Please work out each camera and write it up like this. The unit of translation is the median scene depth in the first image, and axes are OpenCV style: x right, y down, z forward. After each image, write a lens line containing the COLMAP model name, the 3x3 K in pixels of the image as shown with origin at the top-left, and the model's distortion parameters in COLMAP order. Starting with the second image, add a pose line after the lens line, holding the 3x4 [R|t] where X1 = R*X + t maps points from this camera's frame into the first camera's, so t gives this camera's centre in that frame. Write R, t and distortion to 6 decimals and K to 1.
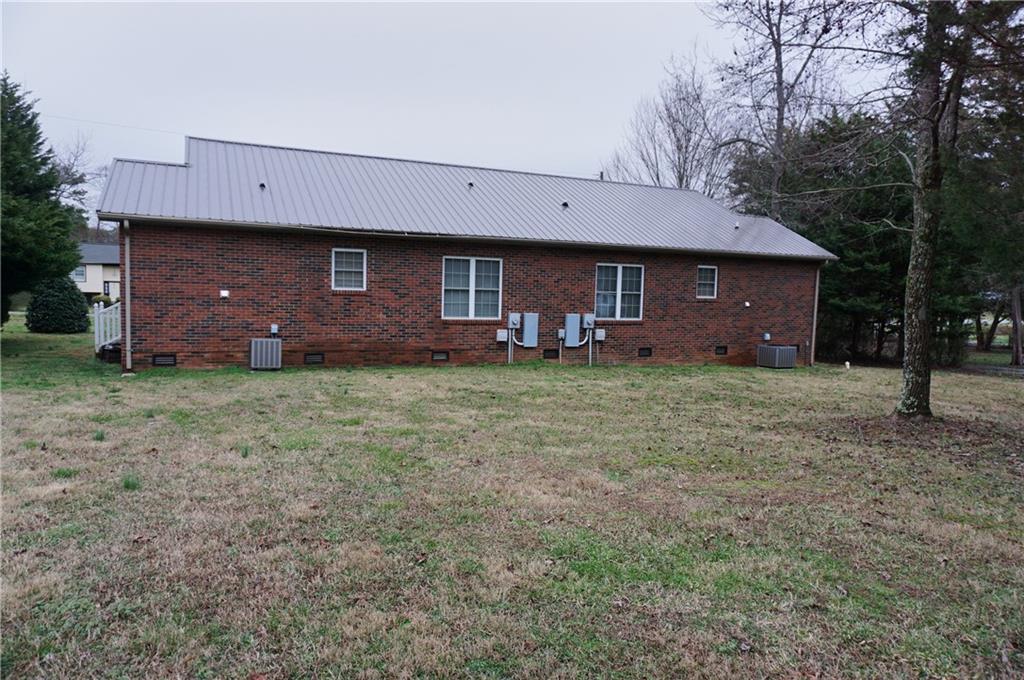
lens RADIAL K [[680.1, 0, 512.4], [0, 680.1, 344.8], [0, 0, 1]] dist [-0.050573, 0.035217]
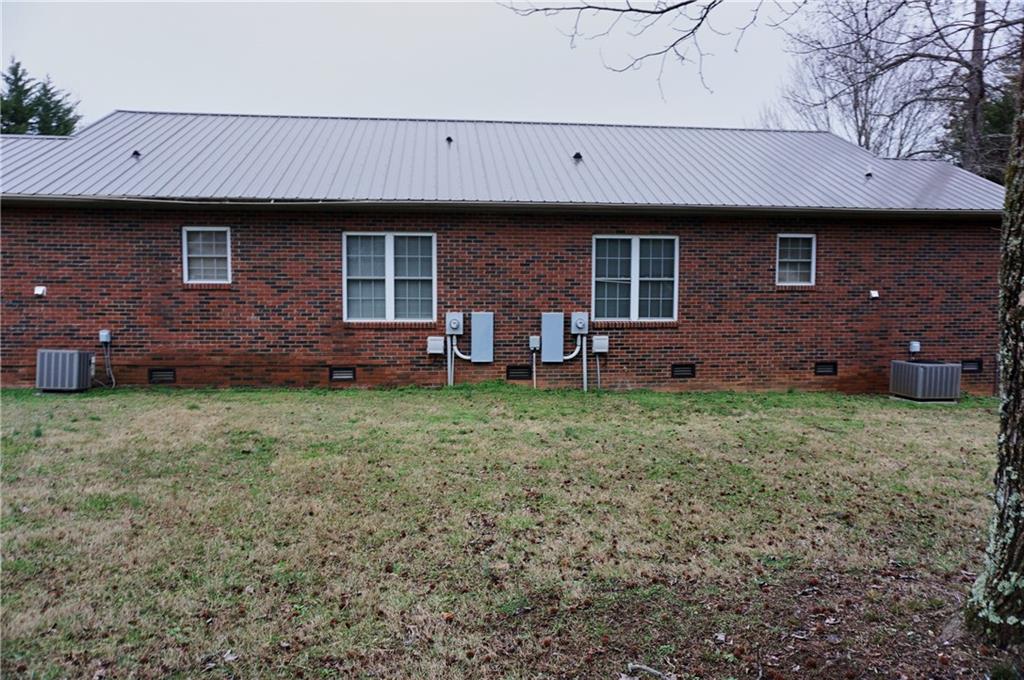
lens RADIAL K [[680.1, 0, 512.4], [0, 680.1, 344.8], [0, 0, 1]] dist [-0.050573, 0.035217]
pose [[0.947776, 0.003198, -0.318921, 0.271562], [-0.004981, 0.999976, -0.004773, -0.010935], [0.318898, 0.006112, 0.947769, 0.370190]]
